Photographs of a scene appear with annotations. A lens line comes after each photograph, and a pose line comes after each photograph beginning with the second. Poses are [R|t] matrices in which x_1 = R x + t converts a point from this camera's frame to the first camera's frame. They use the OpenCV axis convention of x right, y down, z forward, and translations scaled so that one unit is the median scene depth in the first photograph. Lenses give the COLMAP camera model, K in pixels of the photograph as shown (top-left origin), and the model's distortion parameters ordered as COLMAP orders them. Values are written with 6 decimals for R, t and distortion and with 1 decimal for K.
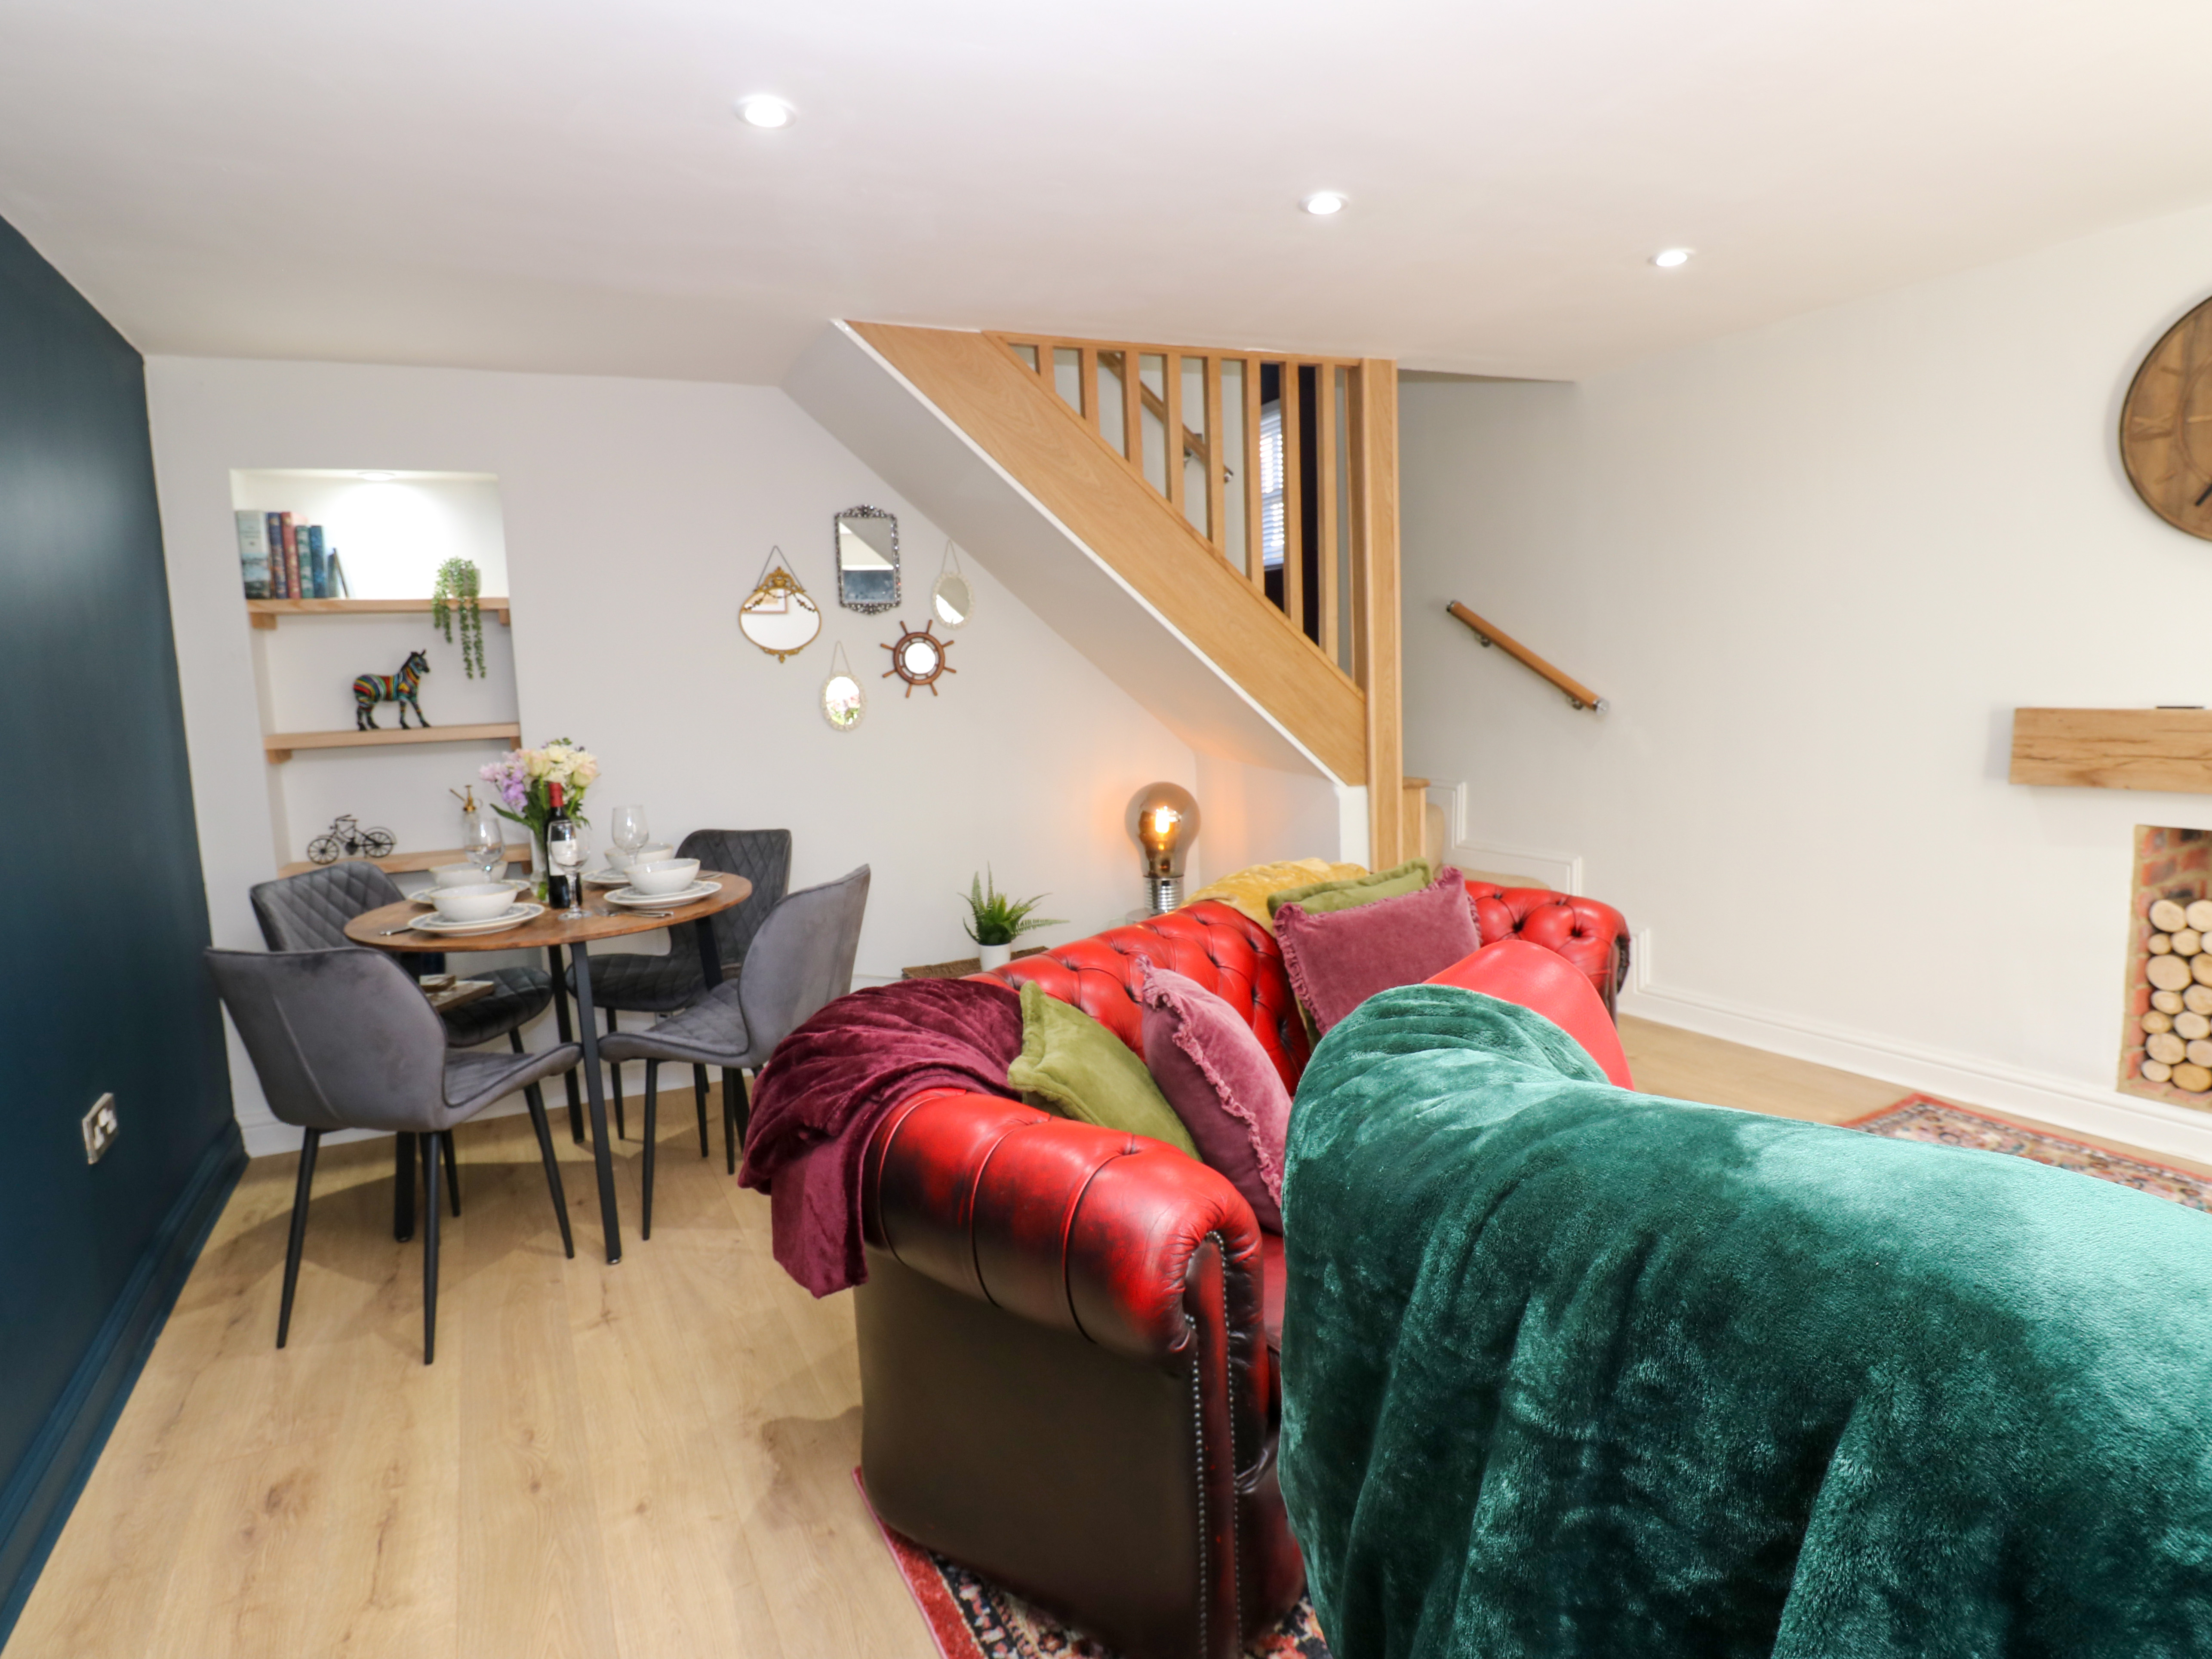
lens RADIAL K [[1206.1, 0, 1103.4], [0, 1206.1, 832.0], [0, 0, 1]] dist [-0.014155, -0.003306]
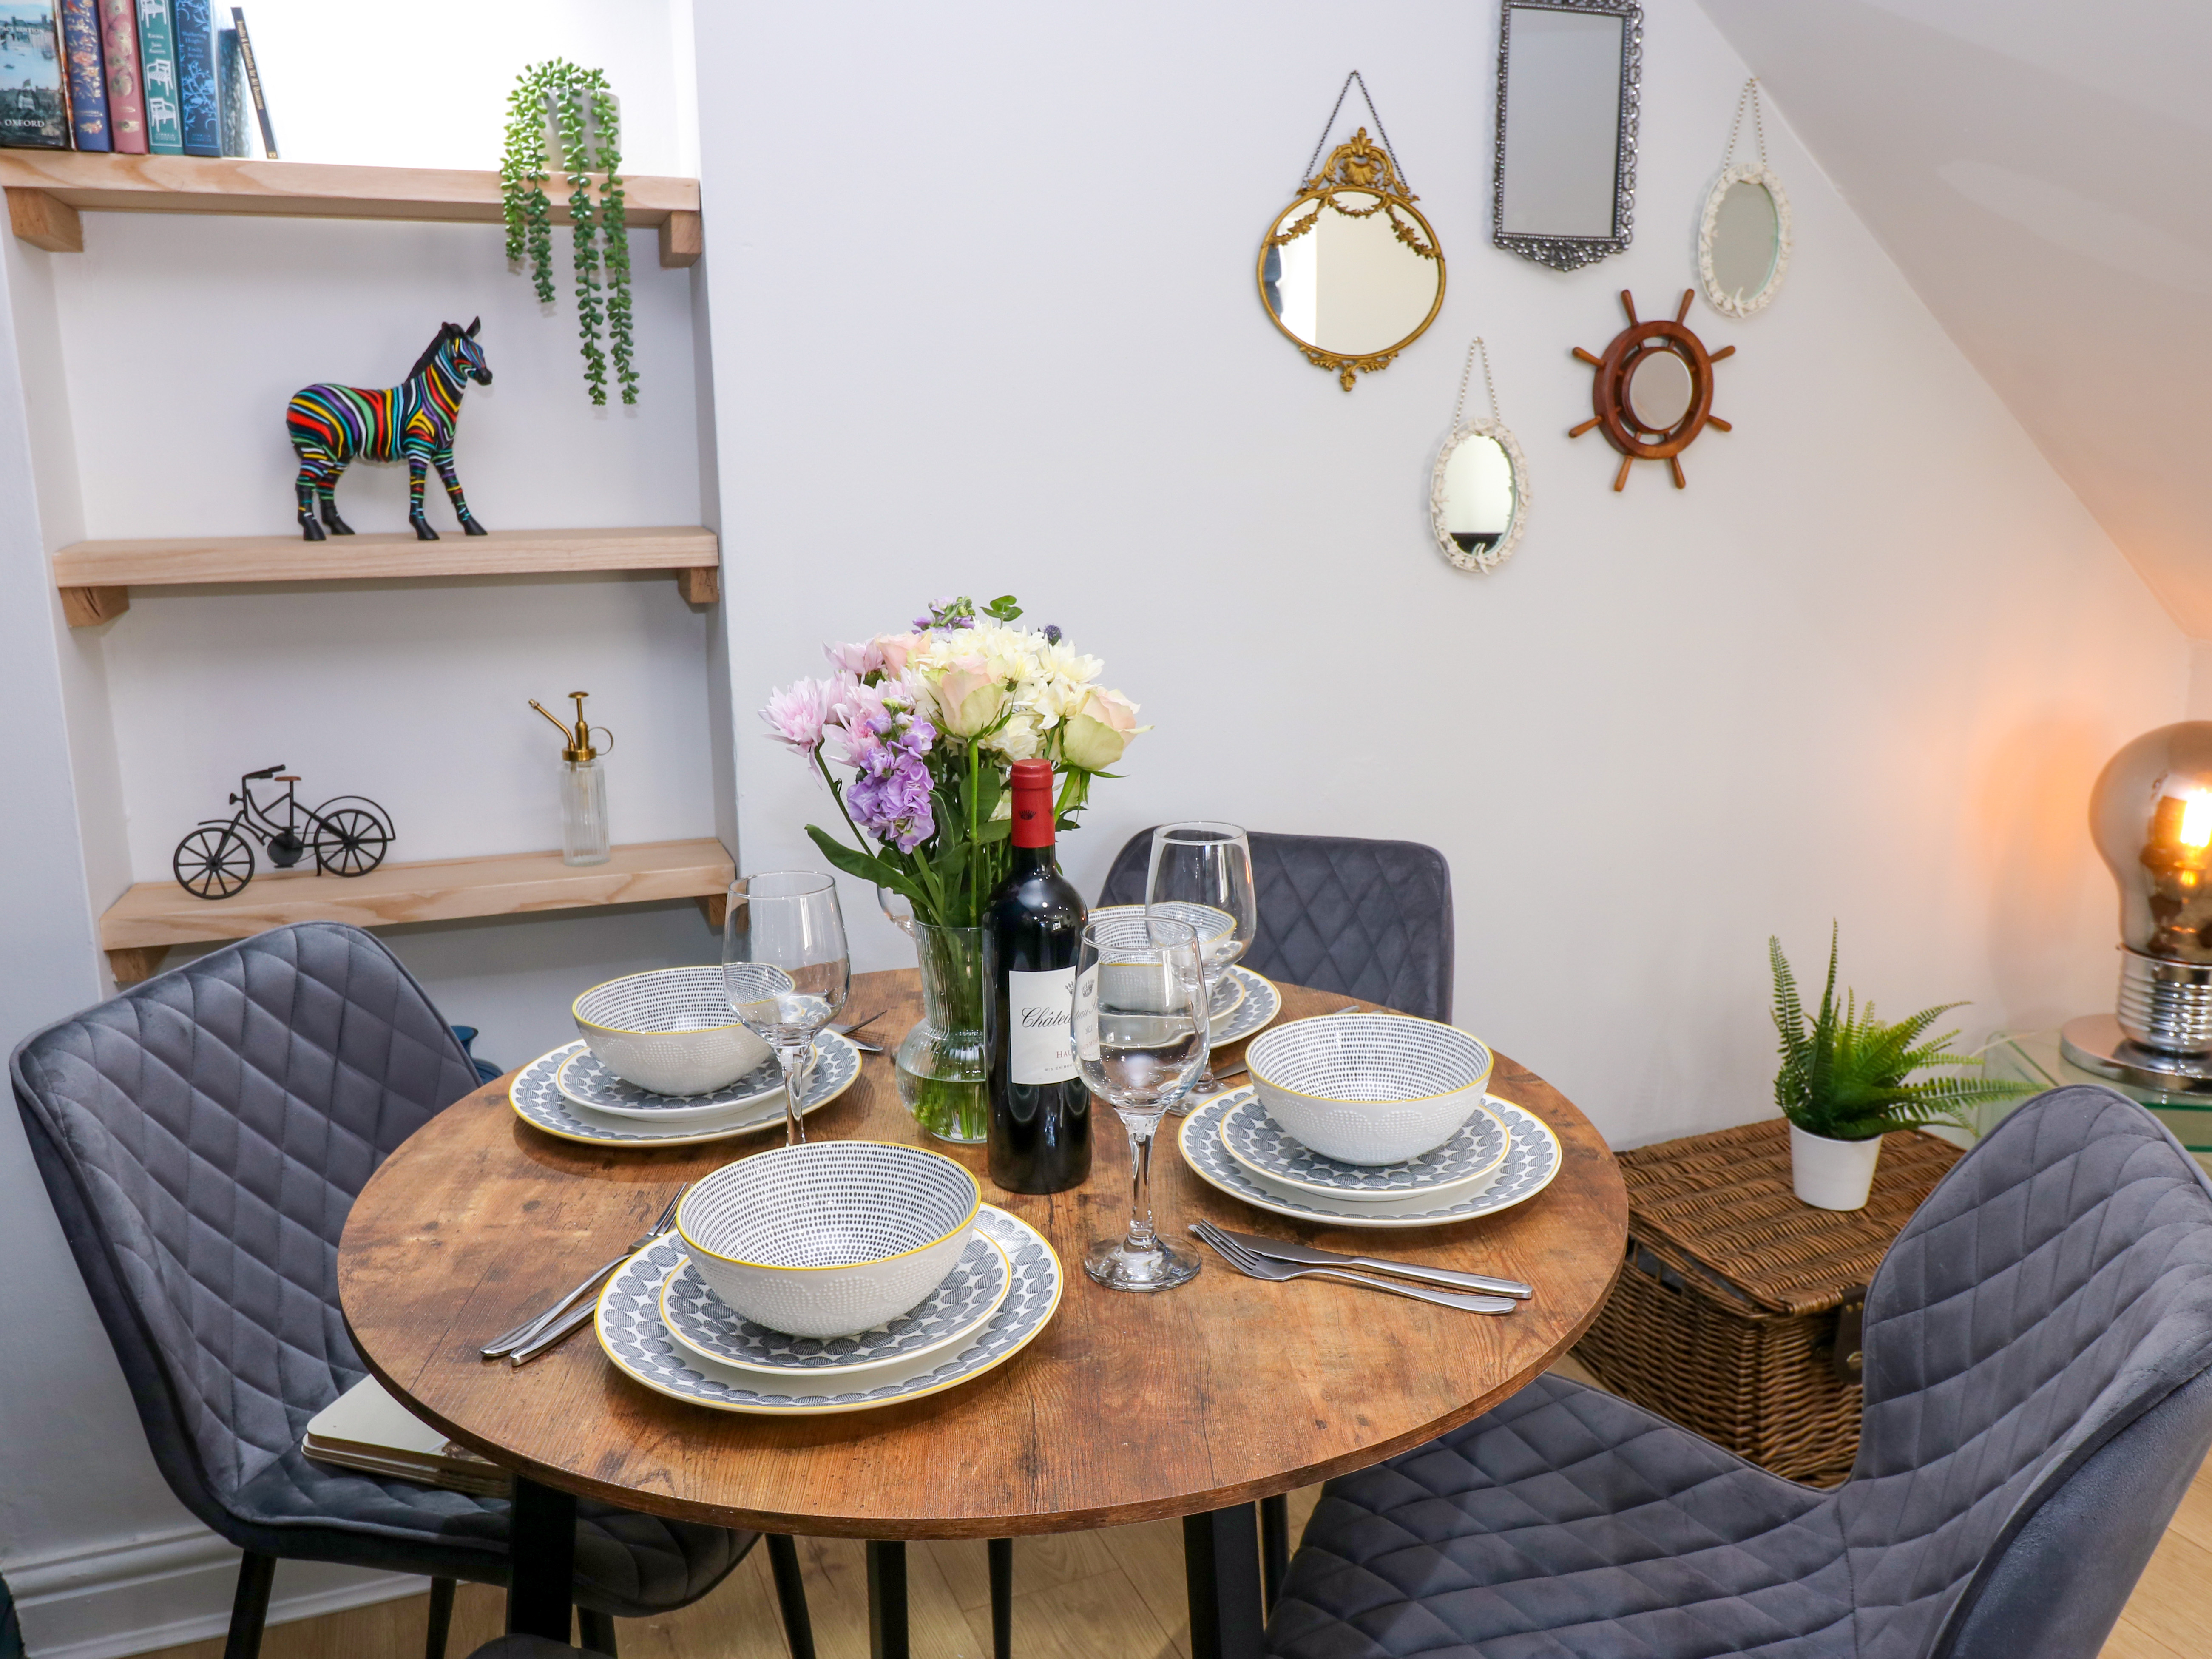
lens RADIAL K [[1654.3, 0, 1072.9], [0, 1654.3, 826.3], [0, 0, 1]] dist [0.002905, -0.000830]
pose [[0.996429, 0.041614, -0.073467, -0.341209], [-0.035017, 0.995424, 0.088904, -0.049837], [0.076831, -0.086014, 0.993327, 0.499732]]
